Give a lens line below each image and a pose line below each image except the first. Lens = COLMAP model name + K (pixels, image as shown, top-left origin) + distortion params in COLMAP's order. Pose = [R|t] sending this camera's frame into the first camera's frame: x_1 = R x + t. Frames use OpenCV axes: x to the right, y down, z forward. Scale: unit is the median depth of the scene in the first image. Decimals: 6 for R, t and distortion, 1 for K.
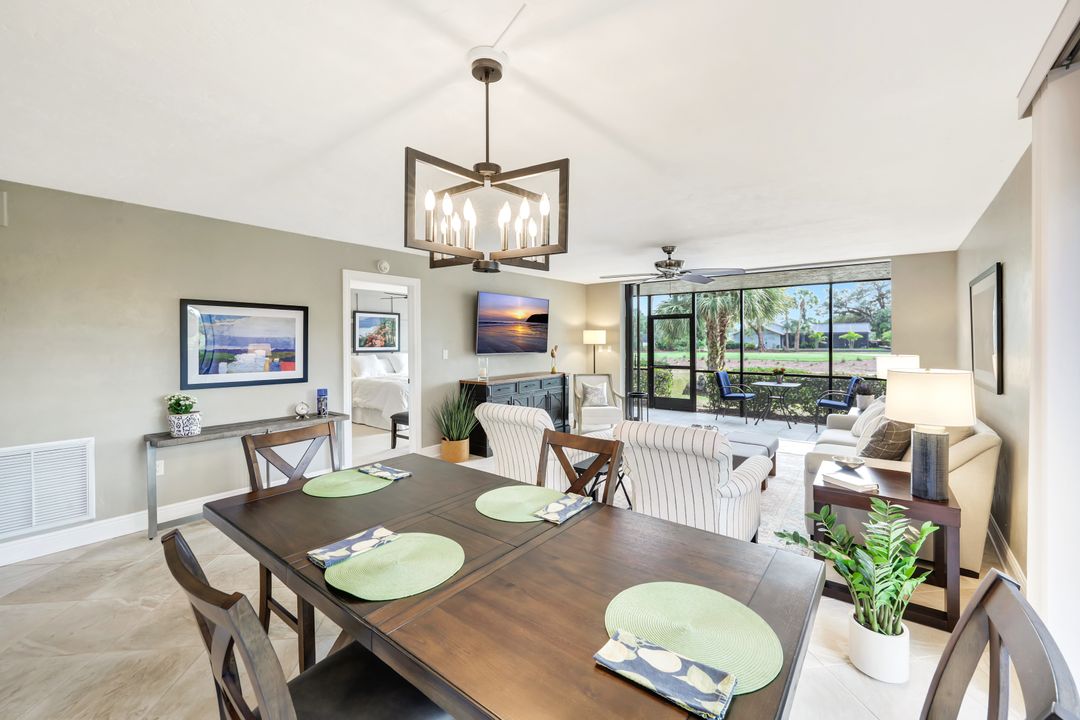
lens RADIAL K [[441.9, 0, 542.2], [0, 441.9, 343.9], [0, 0, 1]] dist [0.001335, 0.000187]
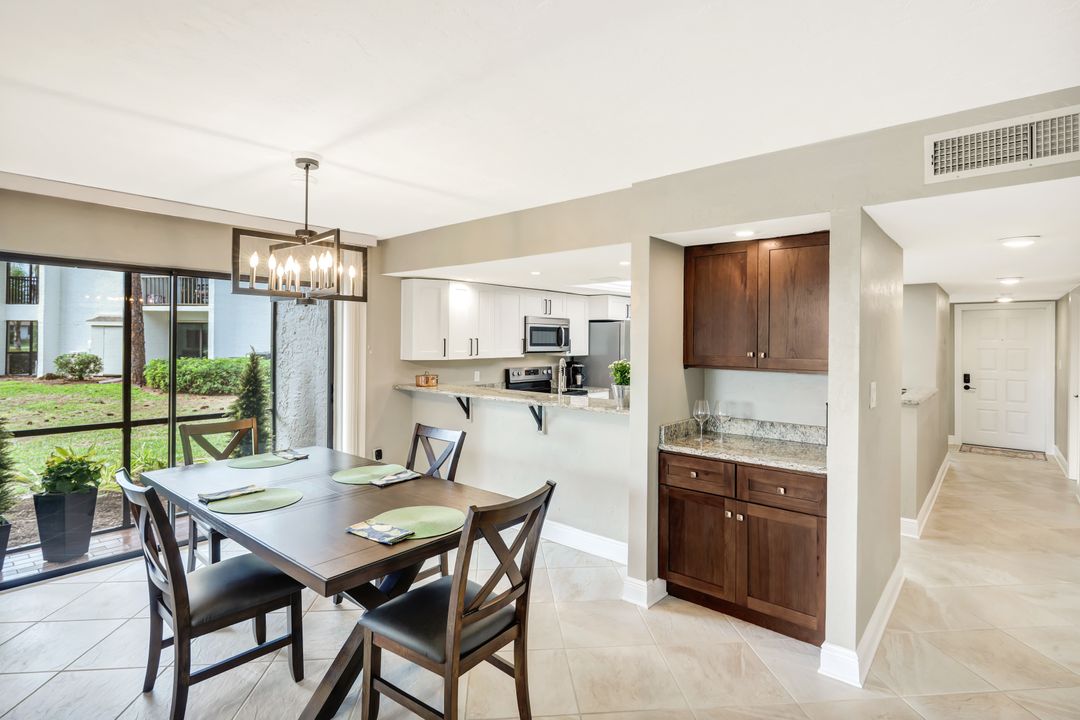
lens RADIAL K [[531.8, 0, 538.6], [0, 531.8, 335.4], [0, 0, 1]] dist [-0.002482, -0.000633]
pose [[-0.999376, -0.004860, 0.034999, -0.166210], [-0.004720, 0.999980, 0.004094, -0.015376], [-0.035019, 0.003926, -0.999379, 0.479088]]
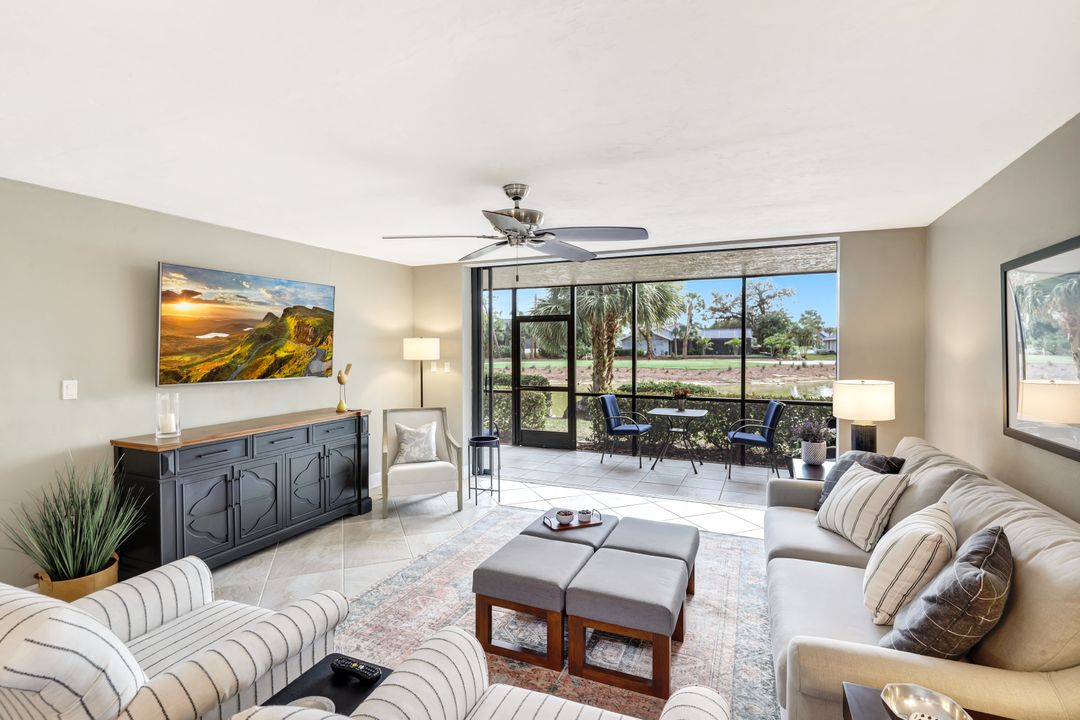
lens RADIAL K [[511.7, 0, 540.5], [0, 511.7, 356.7], [0, 0, 1]] dist [-0.001585, -0.000536]
pose [[0.968702, -0.004942, 0.248176, 0.087659], [0.001646, 0.999908, 0.013486, -0.011647], [-0.248220, -0.012656, 0.968621, 0.211864]]
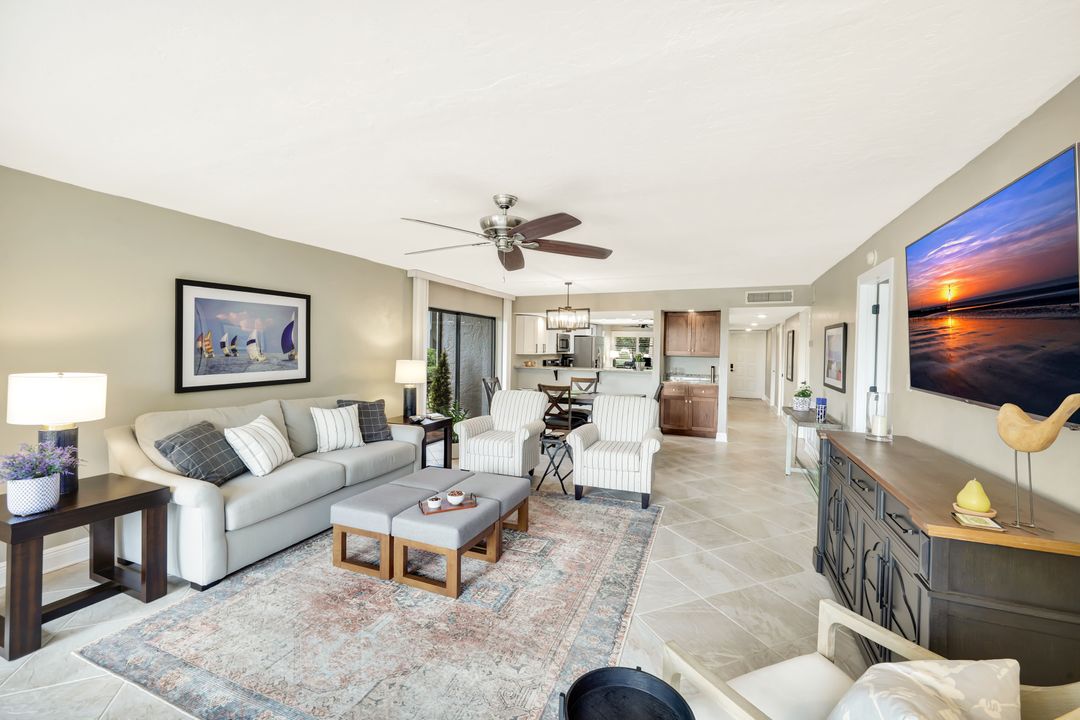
lens RADIAL K [[441.1, 0, 539.0], [0, 441.1, 356.3], [0, 0, 1]] dist [-0.001882, -0.000224]
pose [[-0.962681, -0.007341, -0.270538, 0.221048], [-0.015202, 0.999521, 0.026974, -0.009503], [0.270211, 0.030080, -0.962331, 0.874963]]
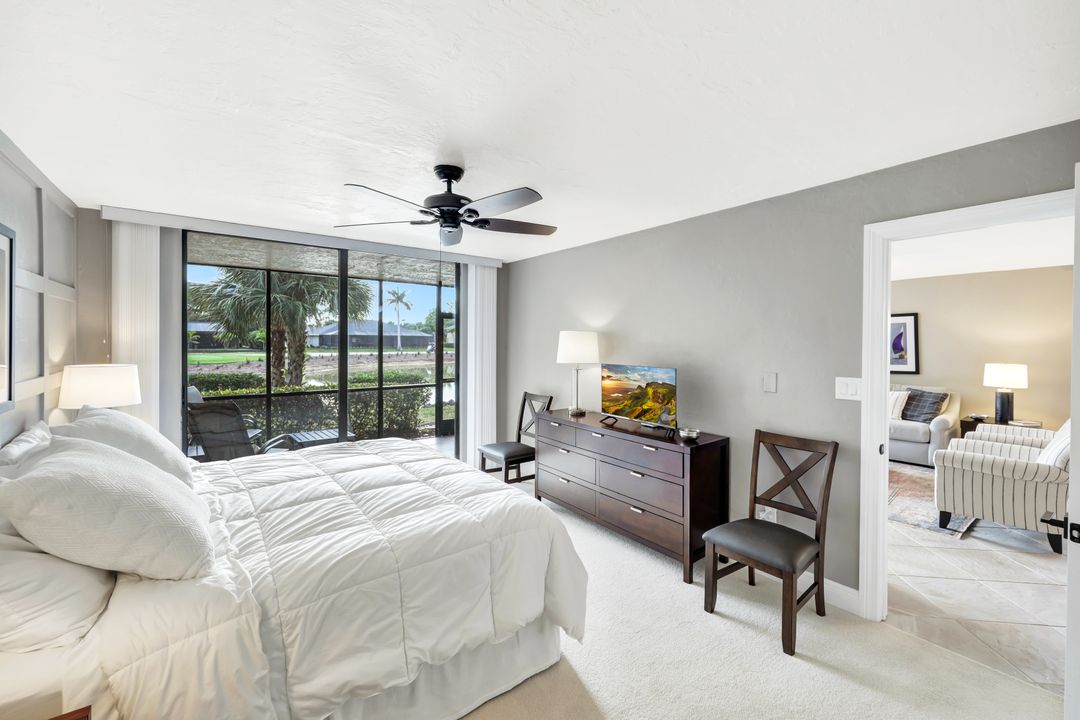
lens RADIAL K [[441.9, 0, 542.2], [0, 441.9, 343.9], [0, 0, 1]] dist [0.001335, 0.000187]
pose [[0.244737, -0.002335, 0.969587, -0.494075], [0.001172, 0.999997, 0.002112, -0.014080], [-0.969589, 0.000619, 0.244739, 0.735536]]
